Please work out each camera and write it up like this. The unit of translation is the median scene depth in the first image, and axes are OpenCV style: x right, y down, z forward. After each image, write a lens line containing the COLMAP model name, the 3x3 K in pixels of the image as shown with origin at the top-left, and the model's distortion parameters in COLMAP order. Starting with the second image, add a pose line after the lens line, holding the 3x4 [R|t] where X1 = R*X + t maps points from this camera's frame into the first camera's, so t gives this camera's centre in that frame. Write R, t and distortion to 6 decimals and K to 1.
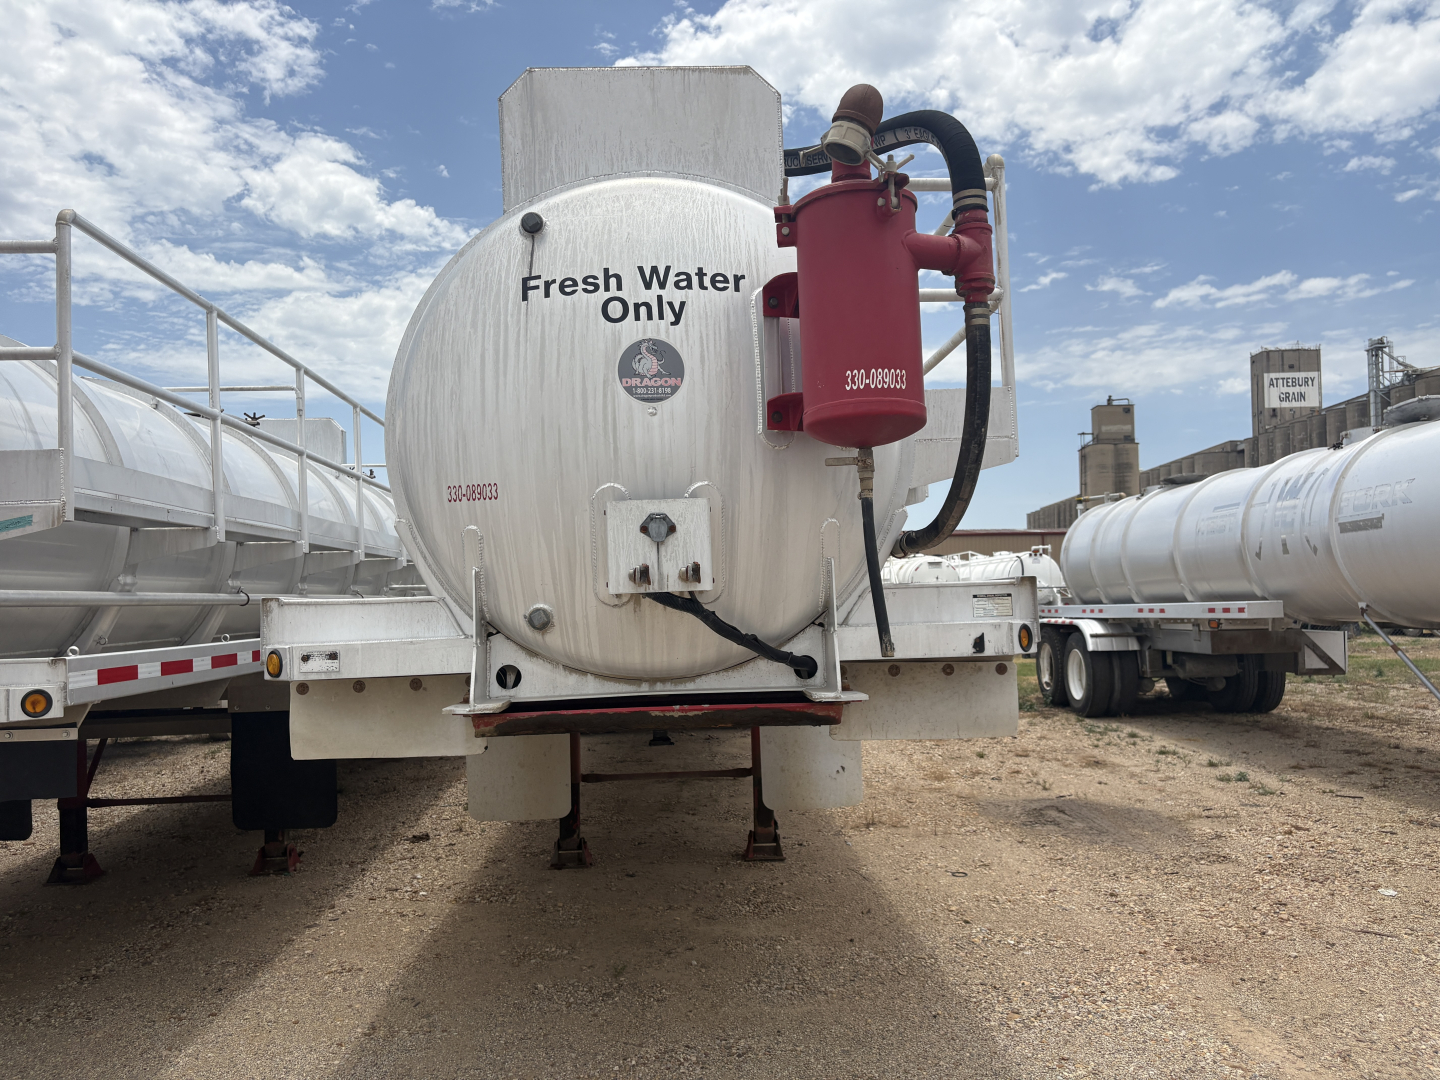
lens RADIAL K [[1105.7, 0, 718.6], [0, 1105.7, 555.8], [0, 0, 1]] dist [0.039048, -0.006639]
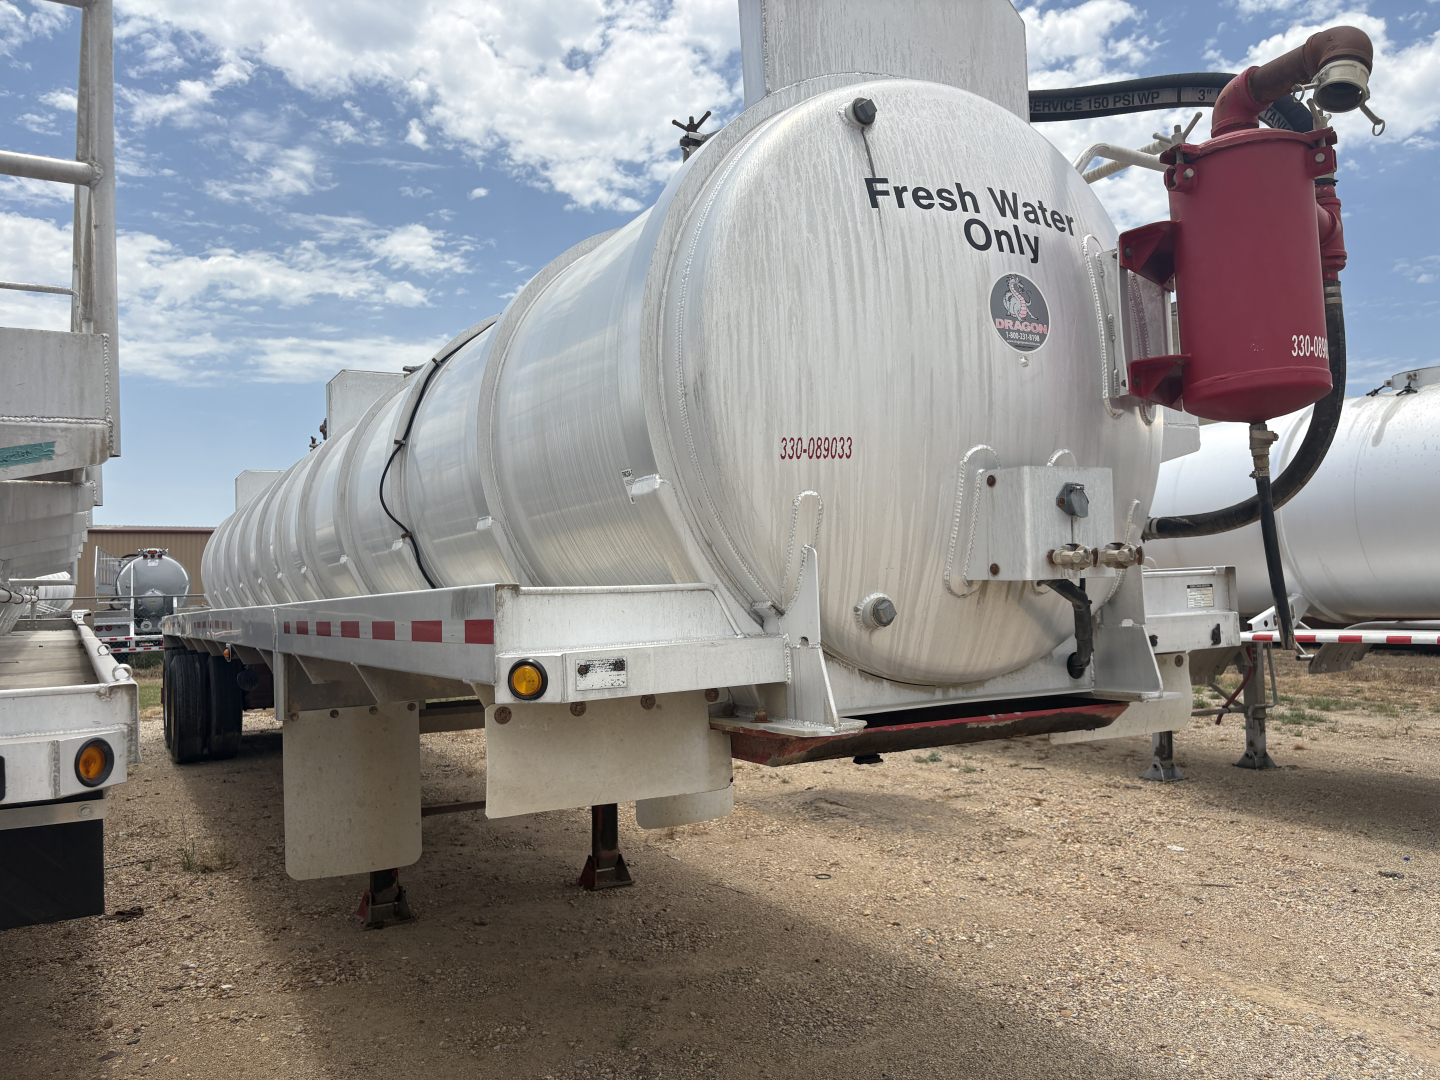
lens RADIAL K [[1108.1, 0, 720.2], [0, 1108.1, 552.2], [0, 0, 1]] dist [0.023920, 0.005211]
pose [[0.889847, 0.017803, 0.455911, -0.417841], [-0.015984, 0.999841, -0.007845, 0.015013], [-0.455979, -0.000306, 0.889991, 0.231906]]
